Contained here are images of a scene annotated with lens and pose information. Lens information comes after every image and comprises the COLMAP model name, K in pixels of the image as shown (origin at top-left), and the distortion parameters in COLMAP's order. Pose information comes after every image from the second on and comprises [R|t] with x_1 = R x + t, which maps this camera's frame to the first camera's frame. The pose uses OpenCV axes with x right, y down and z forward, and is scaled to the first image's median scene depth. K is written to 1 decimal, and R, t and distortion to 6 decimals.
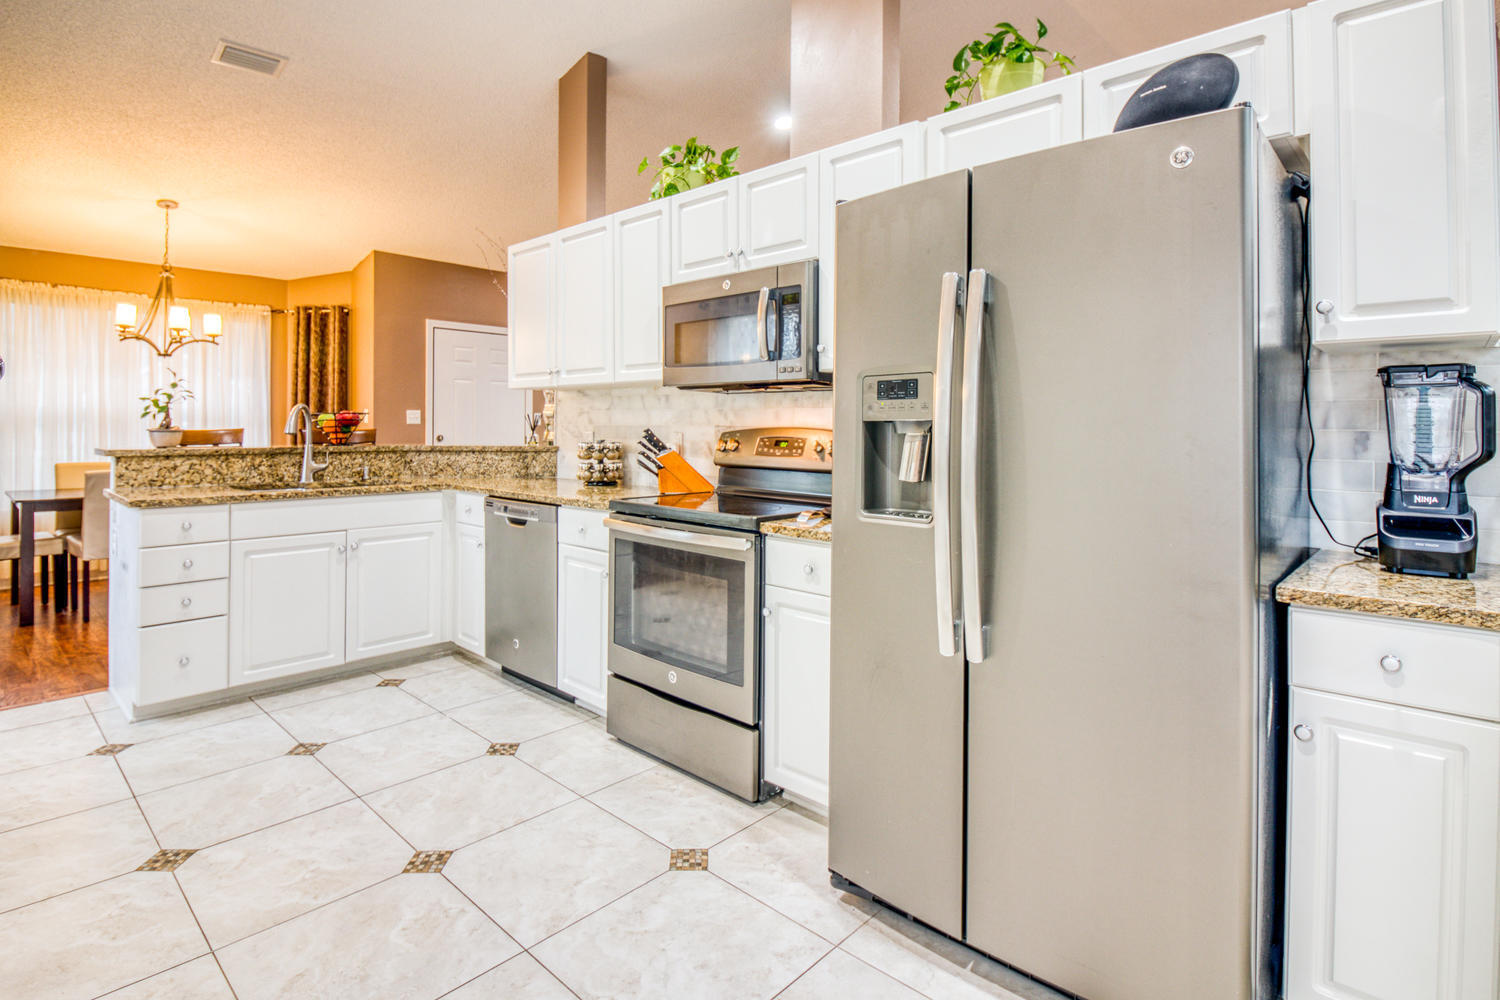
lens RADIAL K [[760.1, 0, 749.3], [0, 760.1, 422.9], [0, 0, 1]] dist [-0.012651, -0.004210]
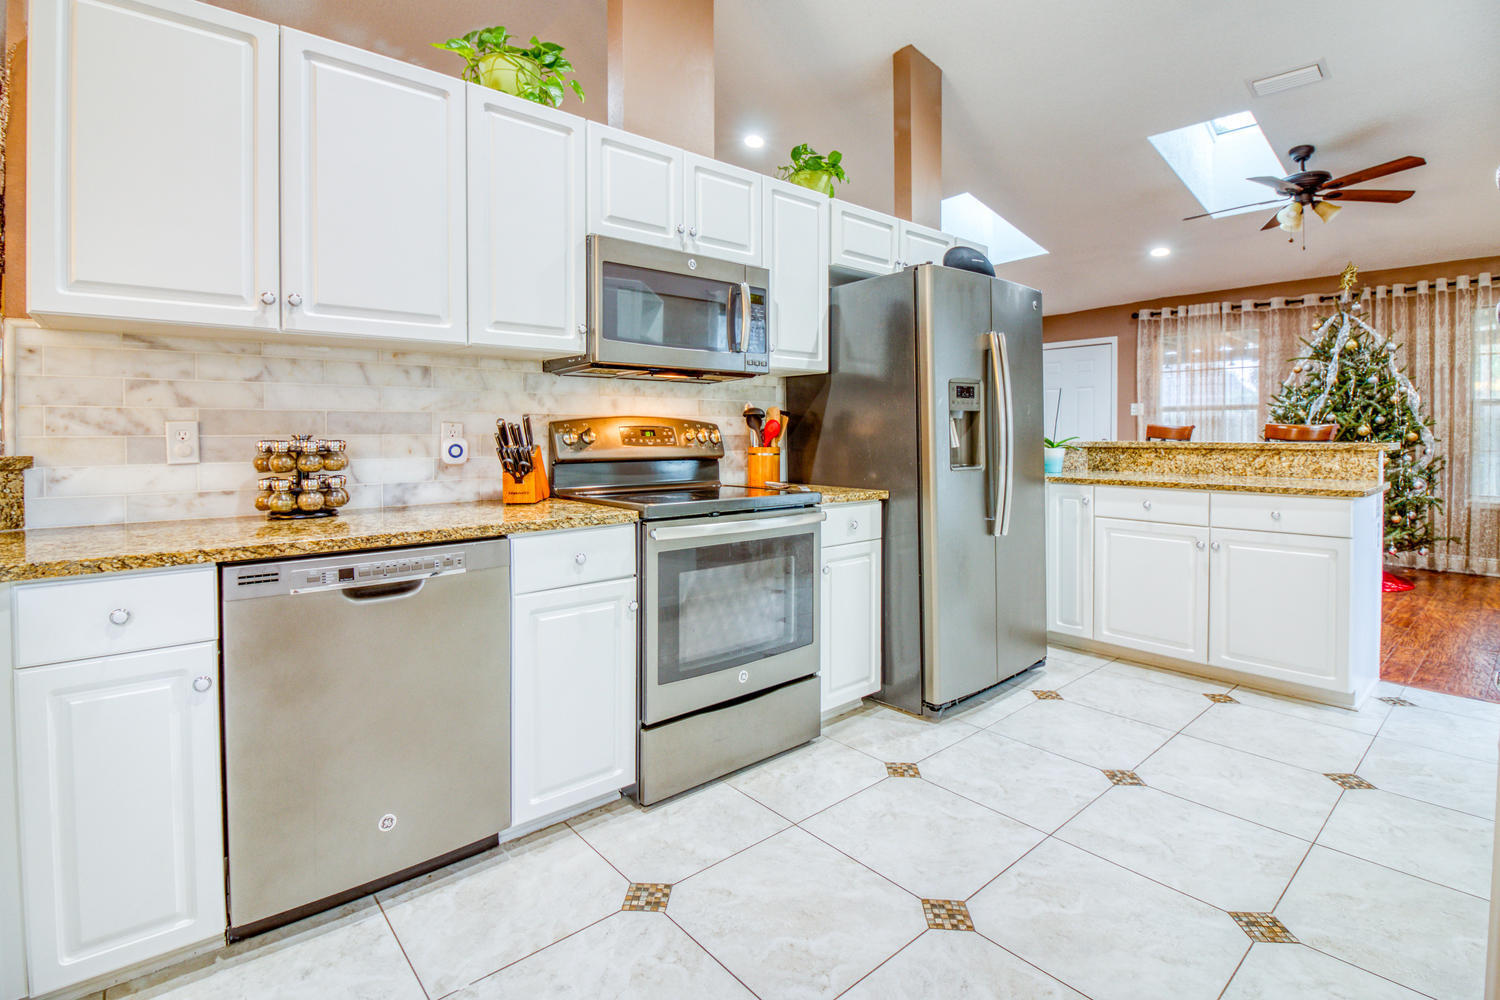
lens RADIAL K [[709.6, 0, 731.5], [0, 709.6, 445.0], [0, 0, 1]] dist [-0.007706, -0.008105]
pose [[0.114000, -0.022665, 0.993222, -0.985220], [0.000135, 0.999740, 0.022798, 0.025476], [-0.993481, -0.002465, 0.113974, 0.920724]]
